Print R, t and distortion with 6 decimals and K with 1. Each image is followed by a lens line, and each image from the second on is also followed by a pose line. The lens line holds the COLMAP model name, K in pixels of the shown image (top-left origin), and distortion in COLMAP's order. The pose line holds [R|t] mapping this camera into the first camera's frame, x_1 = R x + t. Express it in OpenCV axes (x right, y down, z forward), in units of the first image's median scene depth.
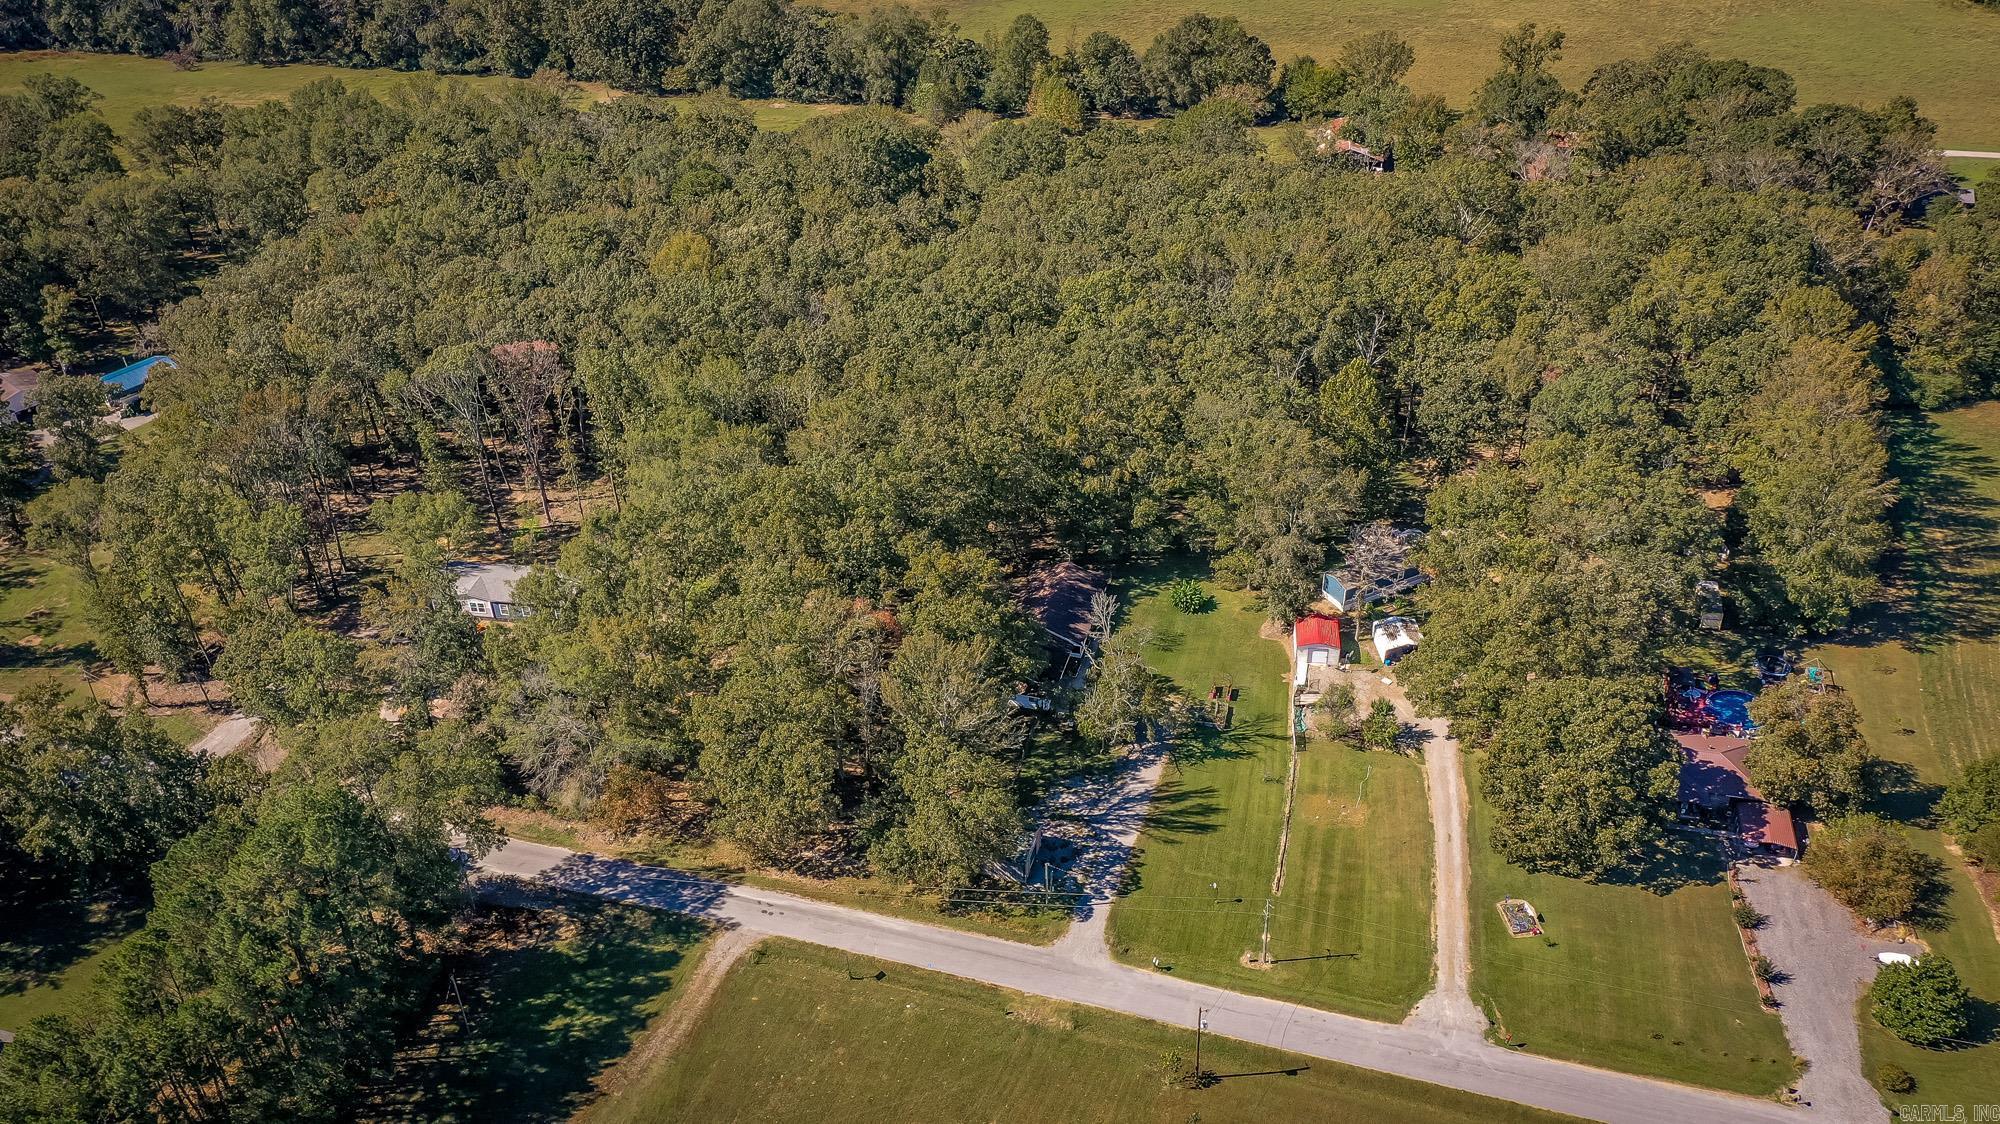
lens RADIAL K [[1583.7, 0, 1000.0], [0, 1583.7, 562.0], [0, 0, 1]] dist [0.016108, 0.010130]
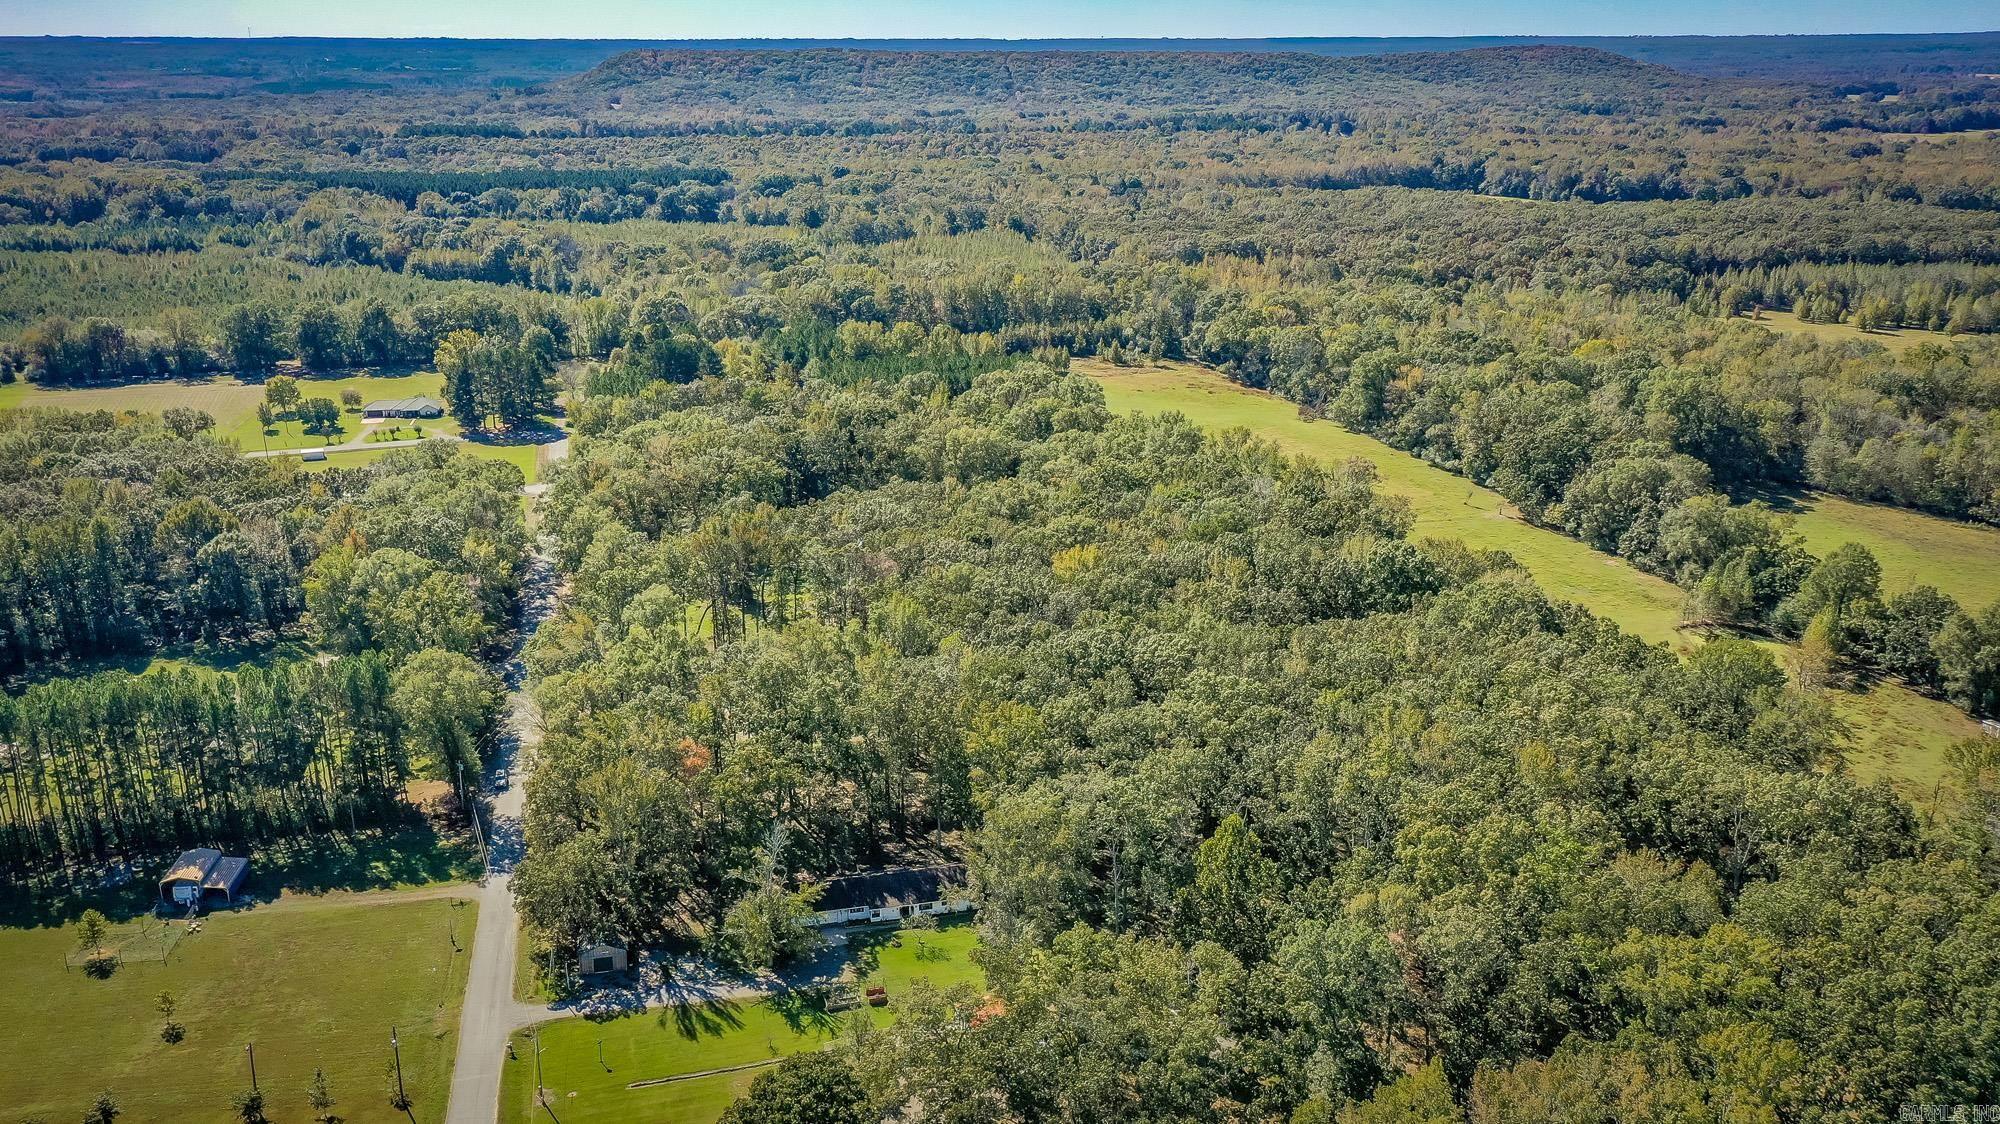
lens RADIAL K [[1632.1, 0, 1008.6], [0, 1632.1, 560.5], [0, 0, 1]] dist [0.025489, -0.000504]
pose [[0.499928, 0.278617, -0.820027, 1.018493], [-0.492462, 0.870322, -0.004523, -0.212067], [0.712427, 0.406093, 0.572307, 0.337782]]
